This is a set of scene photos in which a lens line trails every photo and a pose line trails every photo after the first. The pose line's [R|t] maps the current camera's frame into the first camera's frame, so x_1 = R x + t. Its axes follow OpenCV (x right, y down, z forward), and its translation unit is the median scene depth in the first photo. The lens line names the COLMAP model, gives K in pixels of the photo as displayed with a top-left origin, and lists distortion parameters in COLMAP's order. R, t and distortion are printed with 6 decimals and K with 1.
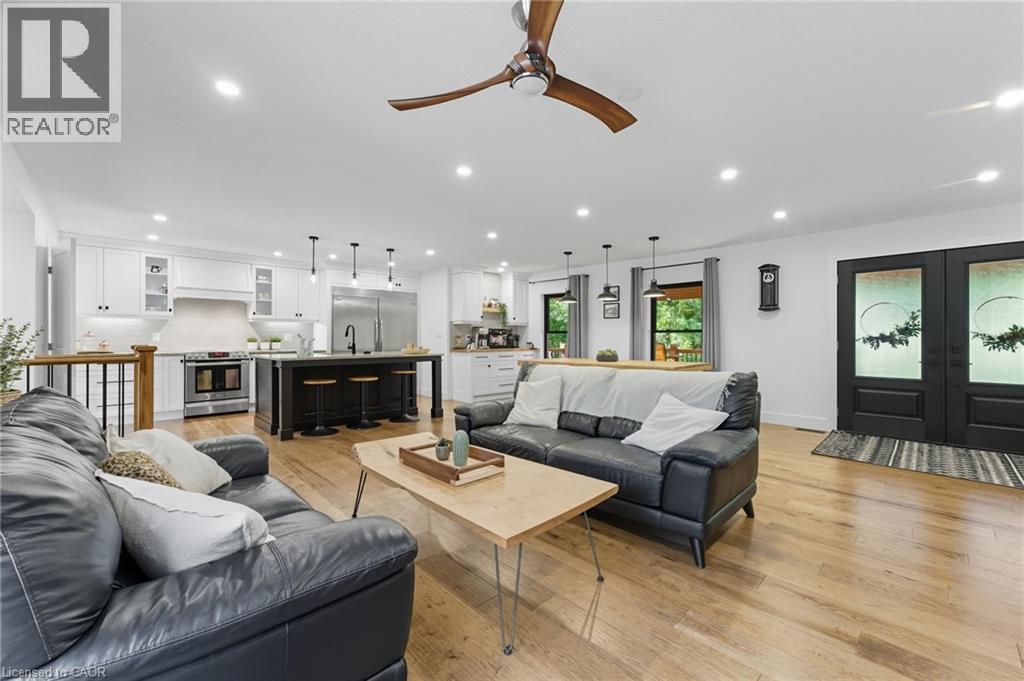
lens RADIAL K [[412.3, 0, 510.9], [0, 412.3, 335.5], [0, 0, 1]] dist [0.004079, 0.001353]
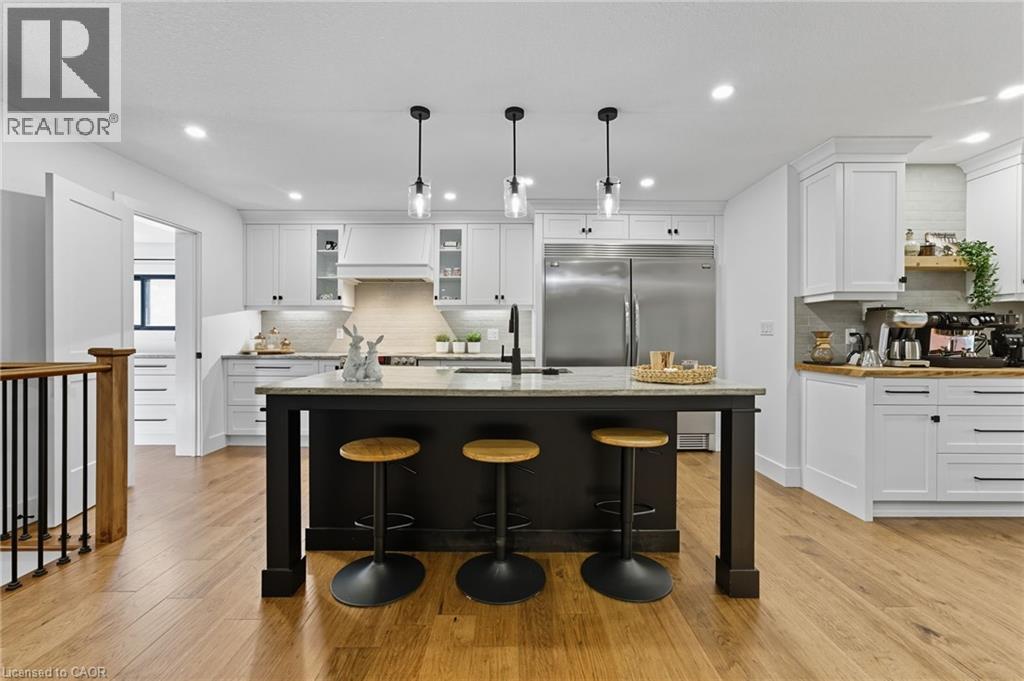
lens RADIAL K [[412.3, 0, 507.2], [0, 412.3, 332.7], [0, 0, 1]] dist [0.004079, 0.001353]
pose [[0.718493, -0.001160, -0.695534, -0.071860], [0.000215, 0.999999, -0.001446, 0.002446], [0.695535, 0.000890, 0.718492, 0.531239]]
